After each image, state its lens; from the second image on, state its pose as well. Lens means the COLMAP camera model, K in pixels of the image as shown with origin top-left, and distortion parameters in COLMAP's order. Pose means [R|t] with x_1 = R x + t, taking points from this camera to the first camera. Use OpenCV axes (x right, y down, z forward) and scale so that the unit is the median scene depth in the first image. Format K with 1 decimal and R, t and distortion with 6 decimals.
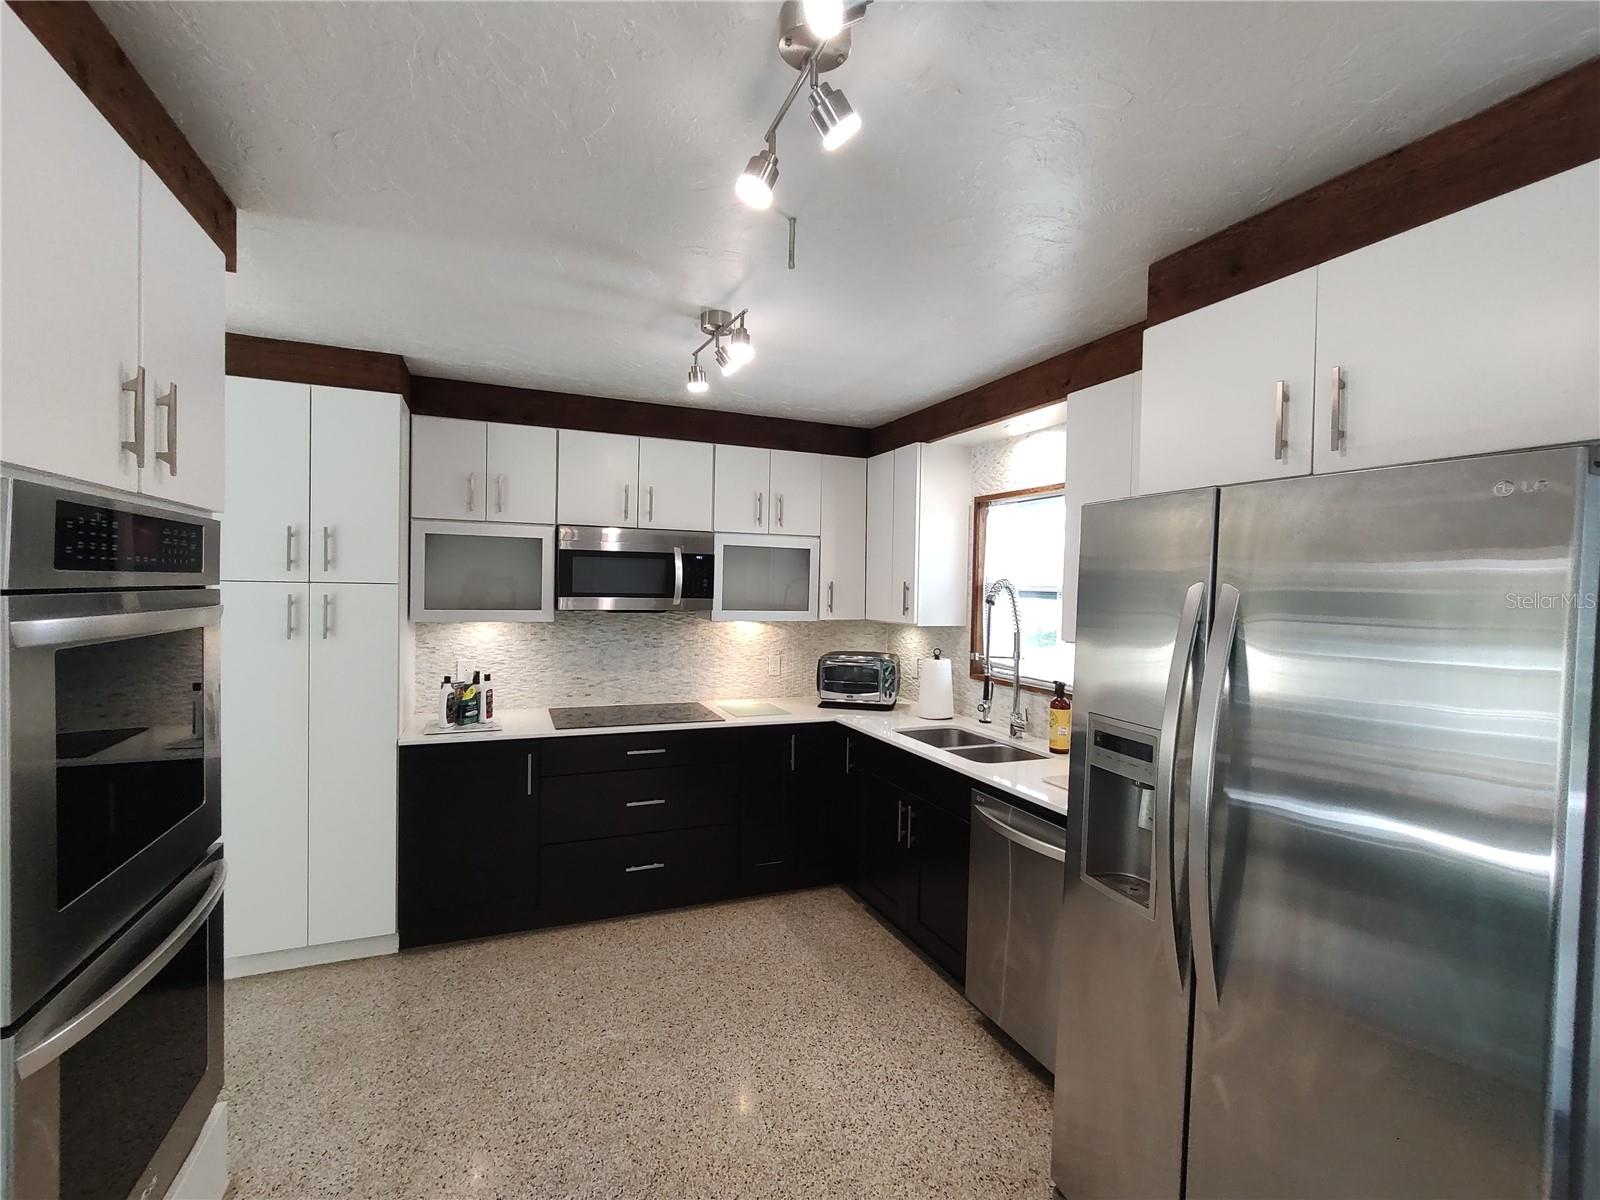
lens RADIAL K [[721.5, 0, 803.9], [0, 721.5, 601.1], [0, 0, 1]] dist [-0.005580, 0.000813]
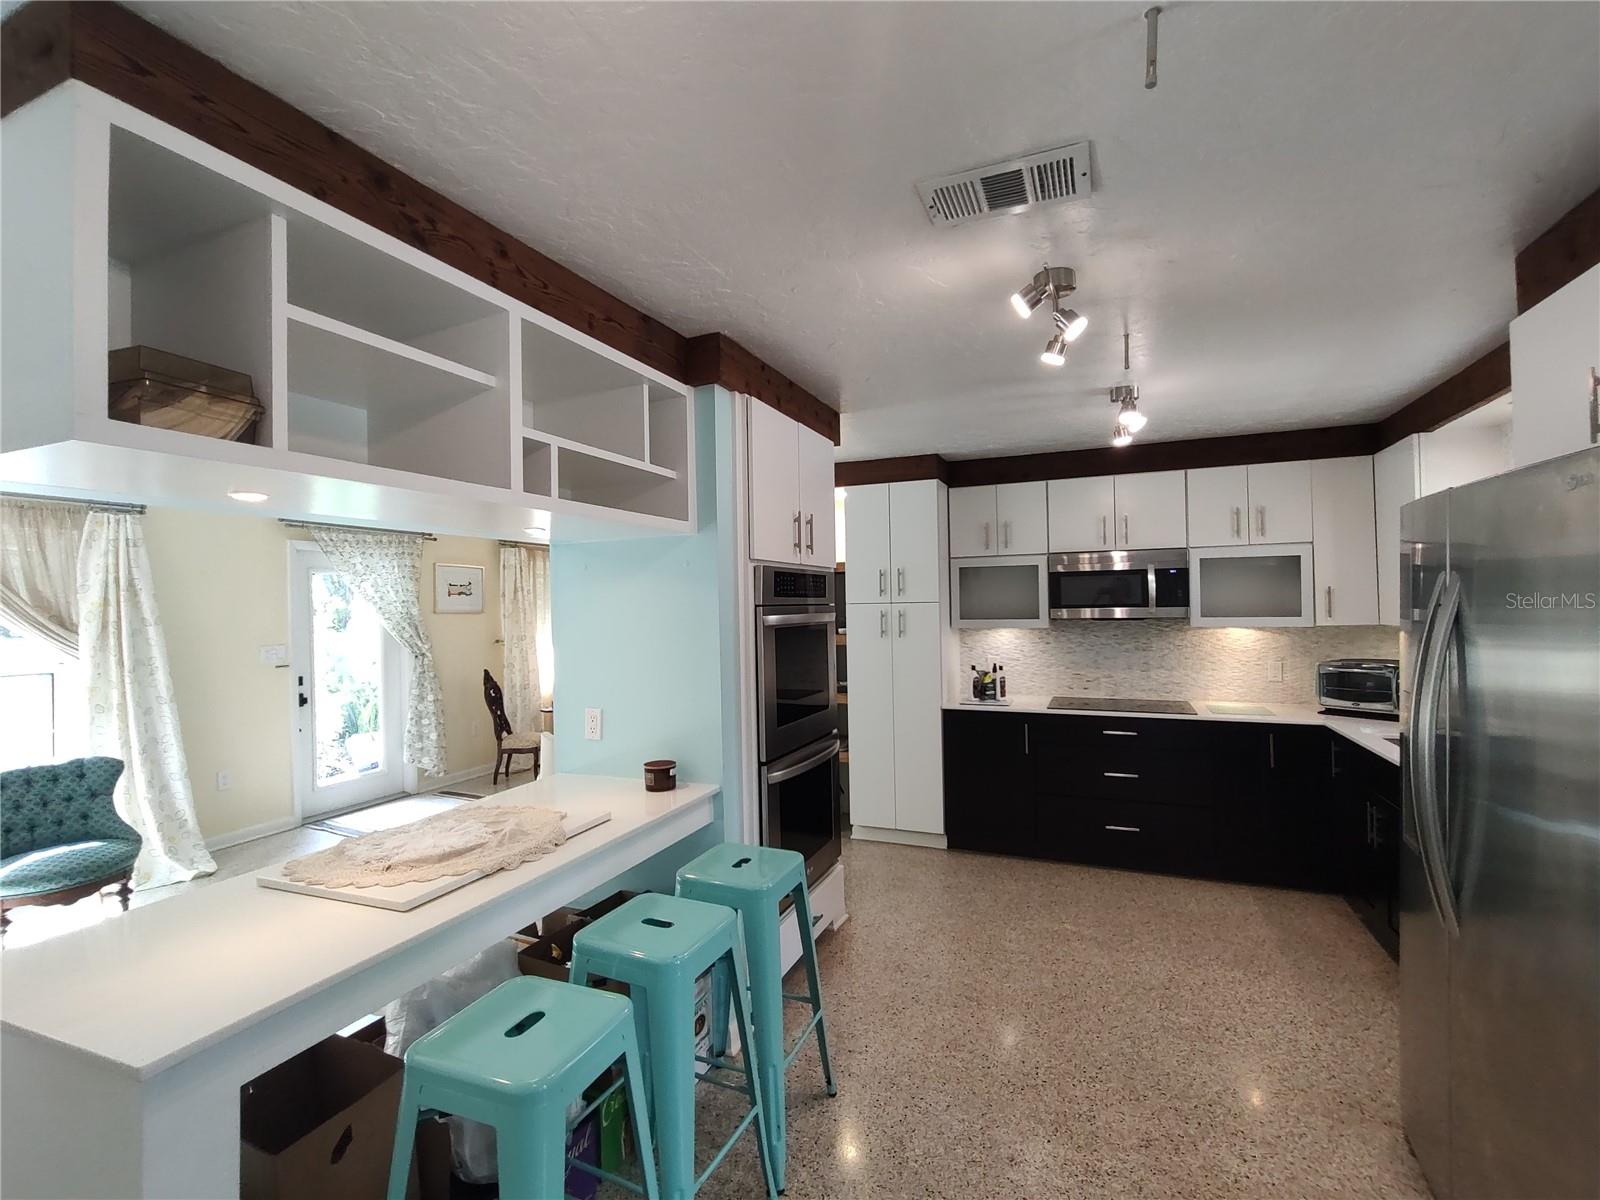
lens RADIAL K [[721.5, 0, 813.2], [0, 721.5, 601.6], [0, 0, 1]] dist [-0.005580, 0.000813]
pose [[0.708476, -0.036638, -0.704783, 0.282304], [0.016045, 0.999230, -0.035816, 0.021911], [0.705552, 0.014067, 0.708518, -0.237326]]
